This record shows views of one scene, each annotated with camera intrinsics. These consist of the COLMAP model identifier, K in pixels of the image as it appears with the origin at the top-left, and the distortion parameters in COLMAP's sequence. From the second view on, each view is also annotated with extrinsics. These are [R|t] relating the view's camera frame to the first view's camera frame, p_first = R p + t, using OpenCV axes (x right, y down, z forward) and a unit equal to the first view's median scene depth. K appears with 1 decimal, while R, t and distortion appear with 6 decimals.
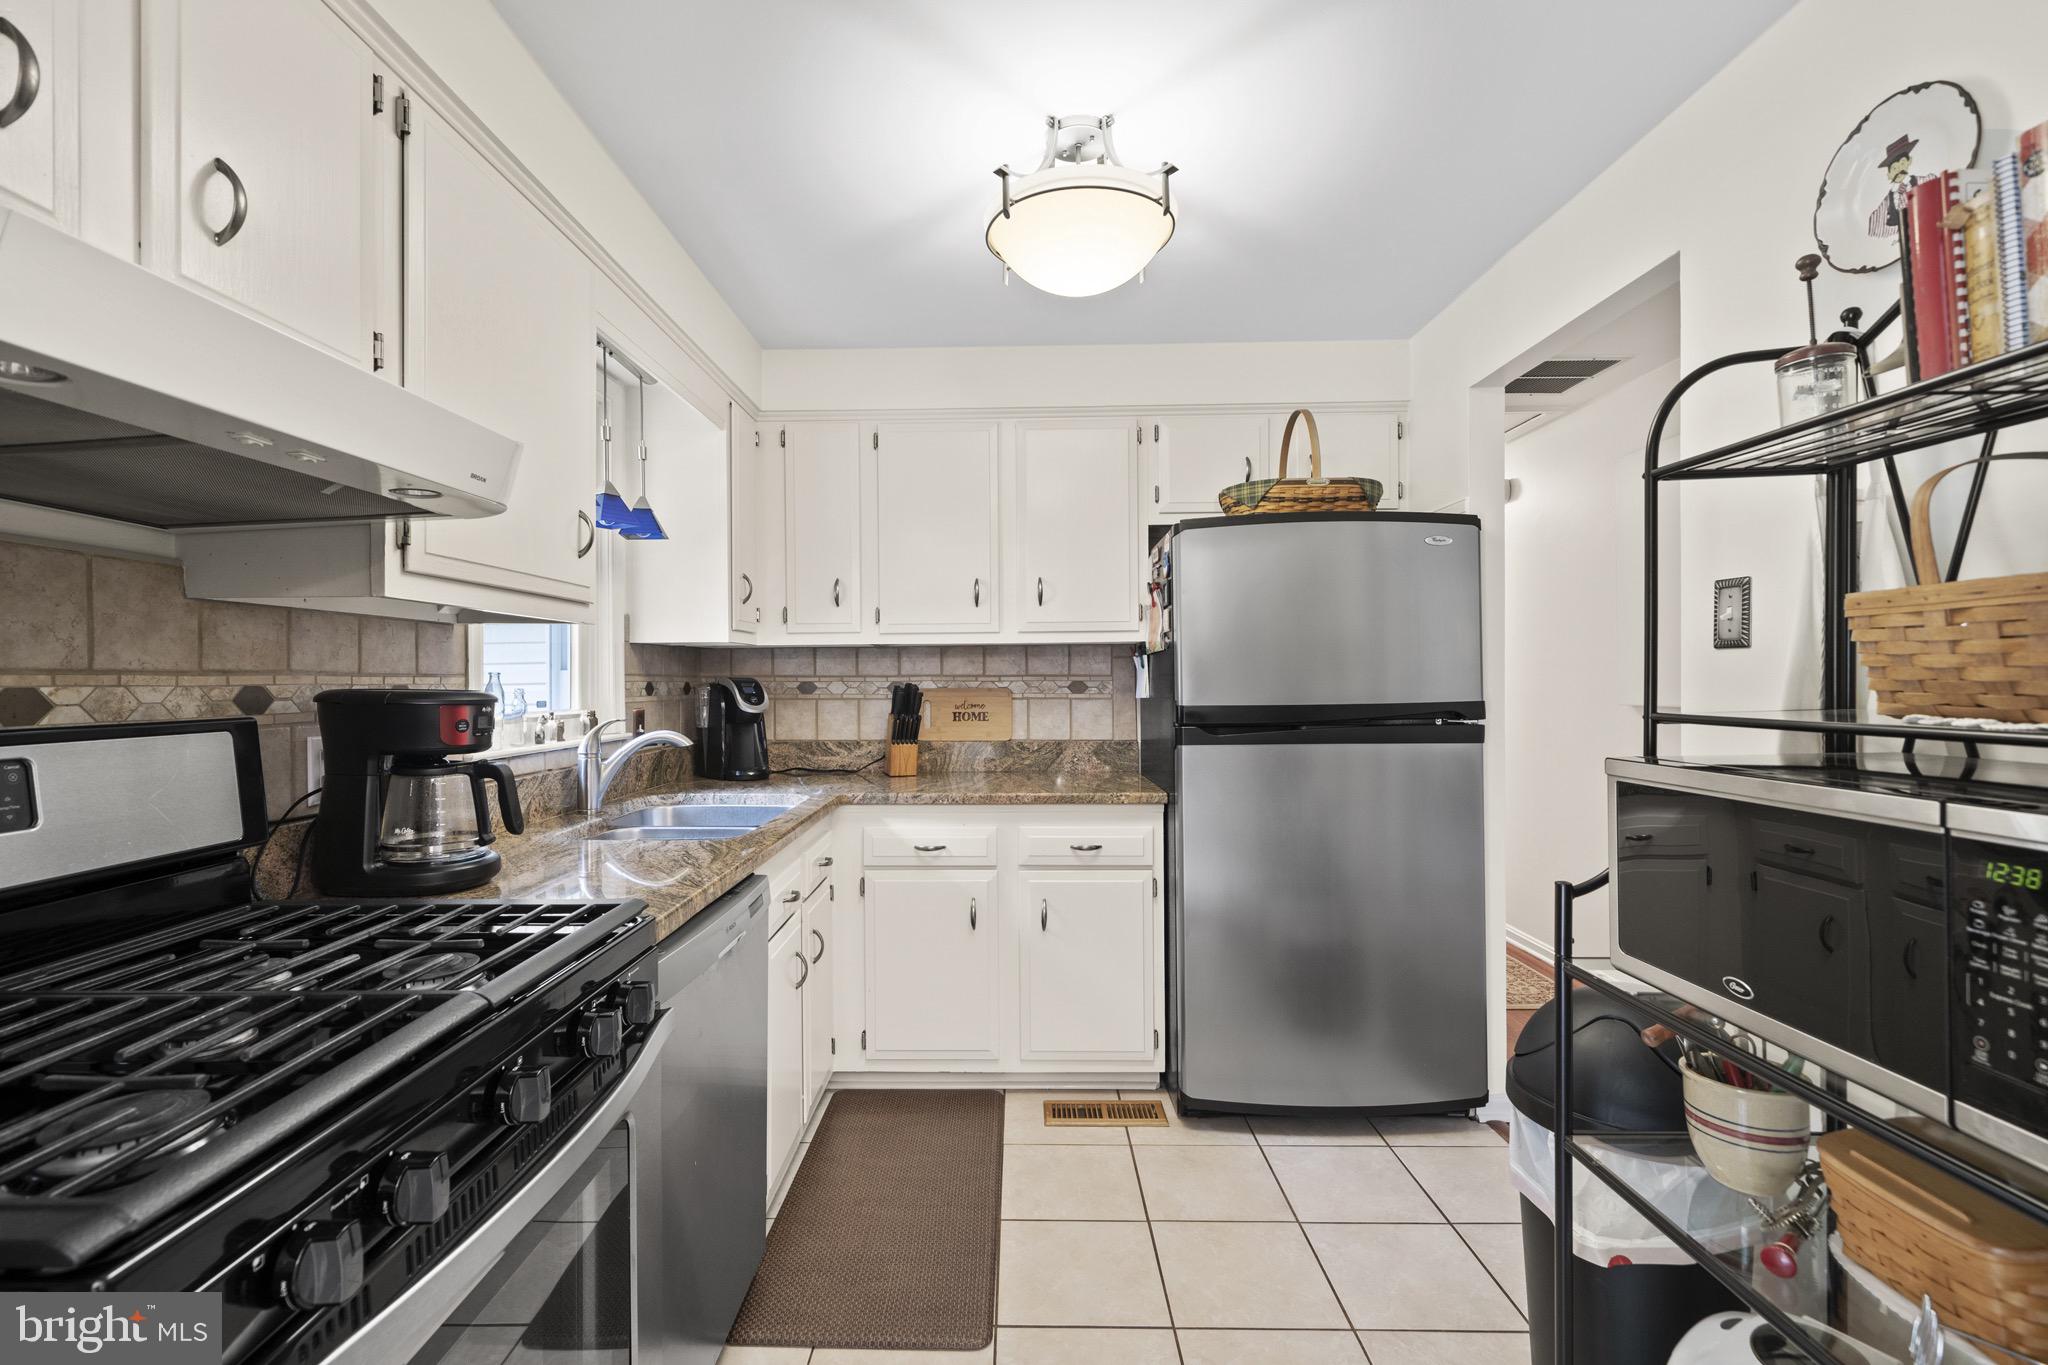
lens RADIAL K [[930.9, 0, 1012.7], [0, 930.9, 678.4], [0, 0, 1]] dist [-0.001606, -0.000155]
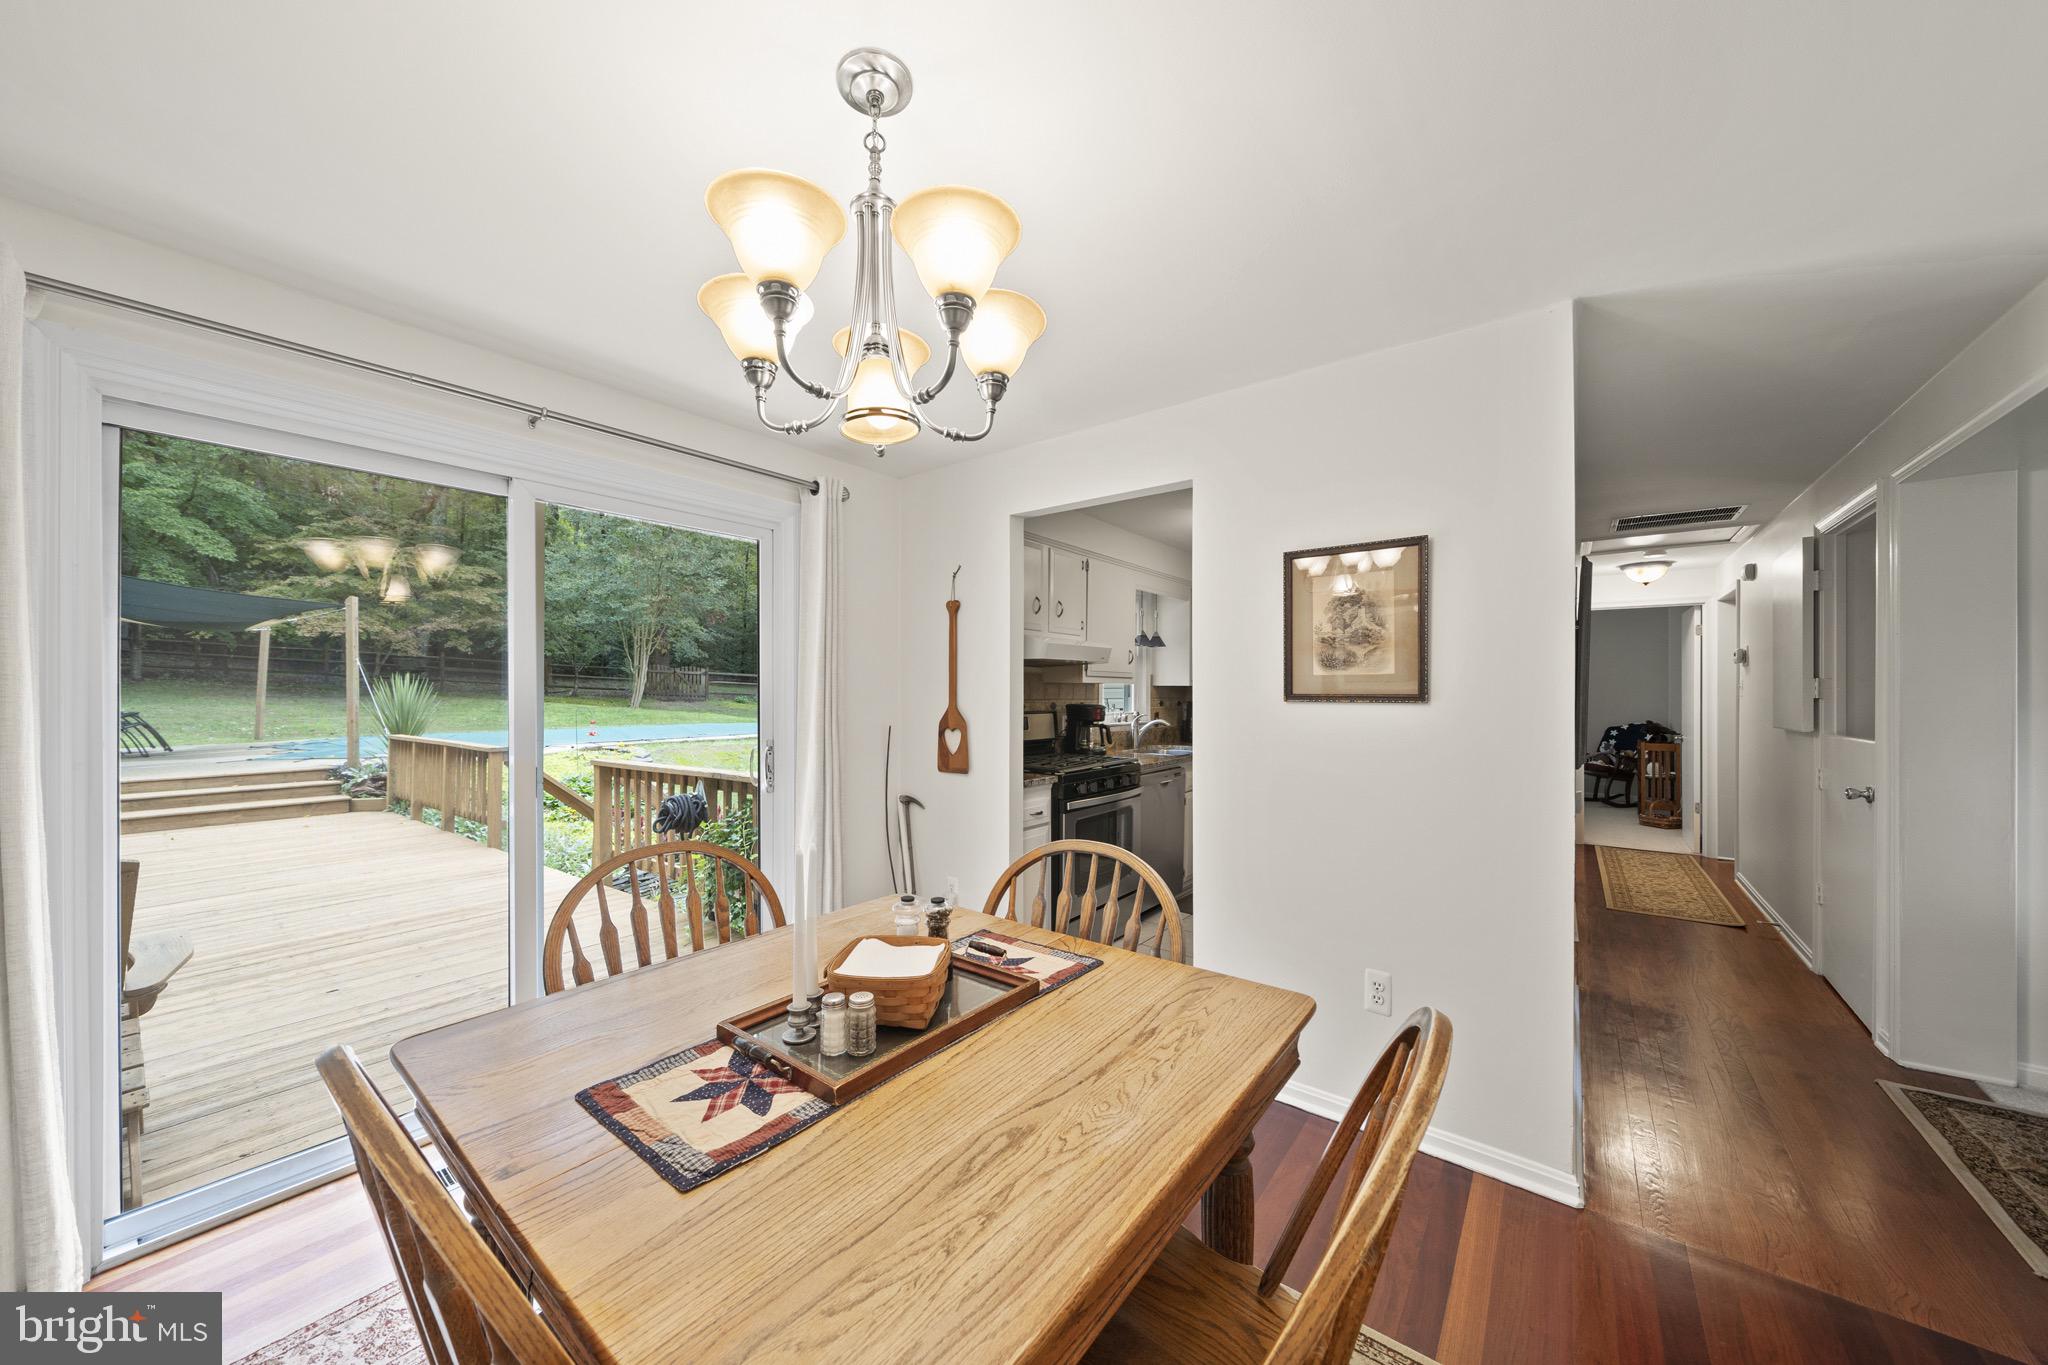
lens RADIAL K [[704.2, 0, 1019.9], [0, 704.2, 694.8], [0, 0, 1]] dist [-0.000121, -0.000010]
pose [[0.803889, 0.005480, -0.594754, 0.790167], [-0.005416, 0.999984, 0.001894, -0.026687], [0.594755, 0.001699, 0.803906, -1.372675]]
